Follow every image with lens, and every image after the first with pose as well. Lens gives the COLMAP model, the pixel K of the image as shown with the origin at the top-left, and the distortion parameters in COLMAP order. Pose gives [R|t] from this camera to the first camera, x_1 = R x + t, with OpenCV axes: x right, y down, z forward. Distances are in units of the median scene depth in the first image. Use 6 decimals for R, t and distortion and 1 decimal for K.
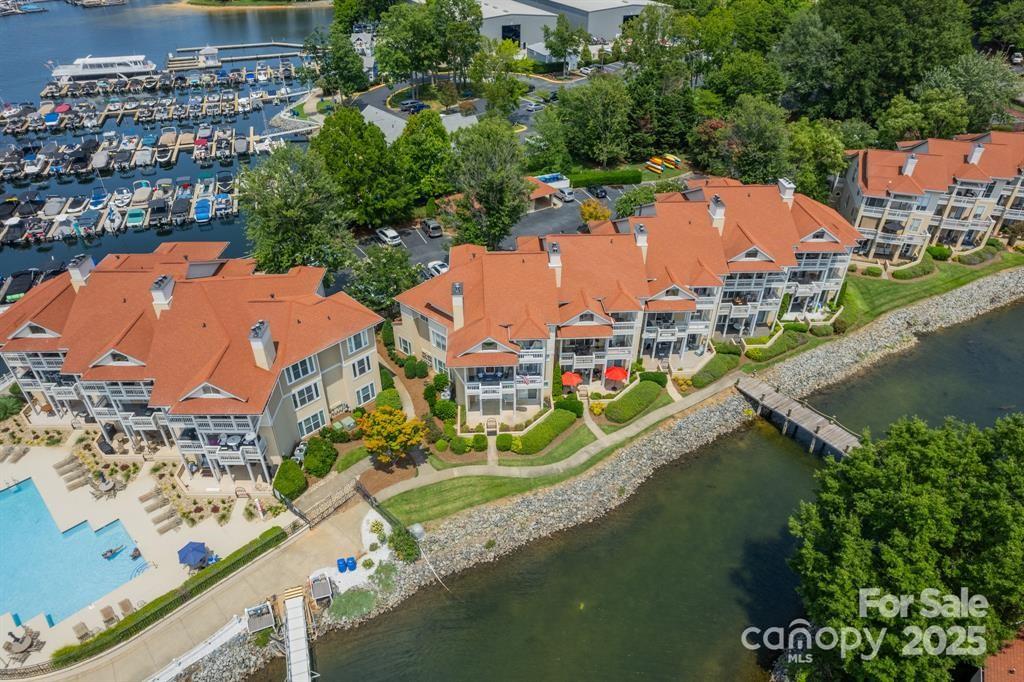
lens RADIAL K [[652.6, 0, 515.2], [0, 652.6, 343.8], [0, 0, 1]] dist [-0.027750, 0.028462]
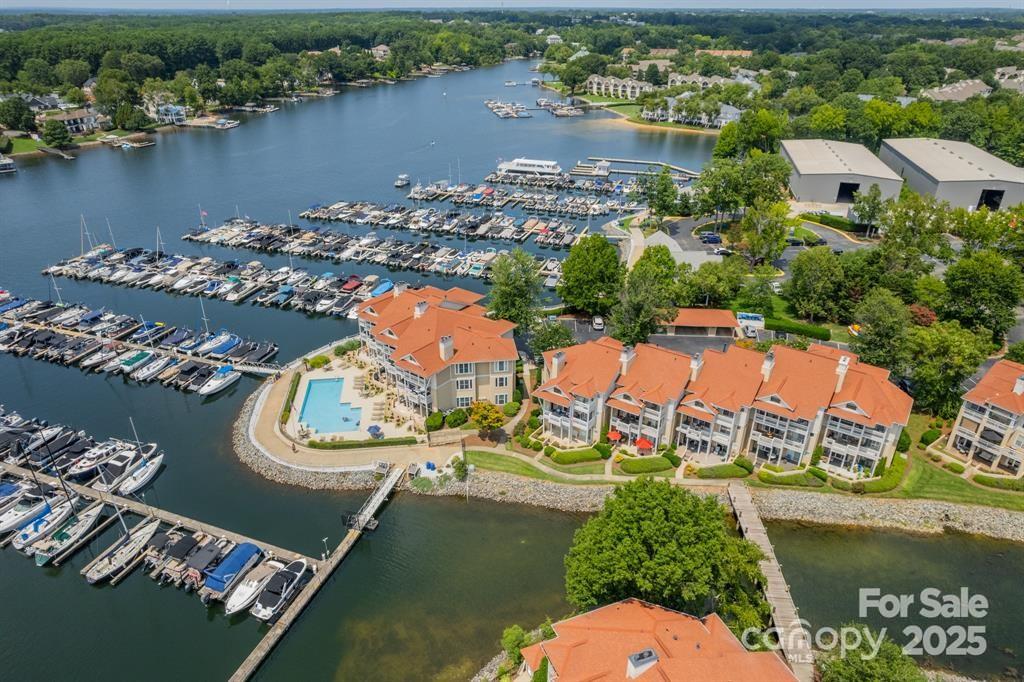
lens RADIAL K [[652.6, 0, 512.7], [0, 652.6, 342.0], [0, 0, 1]] dist [-0.027750, 0.028462]
pose [[0.796225, 0.280880, -0.535848, 0.492776], [-0.352738, 0.935105, -0.033977, -0.010813], [0.491530, 0.216067, 0.843631, -0.327061]]
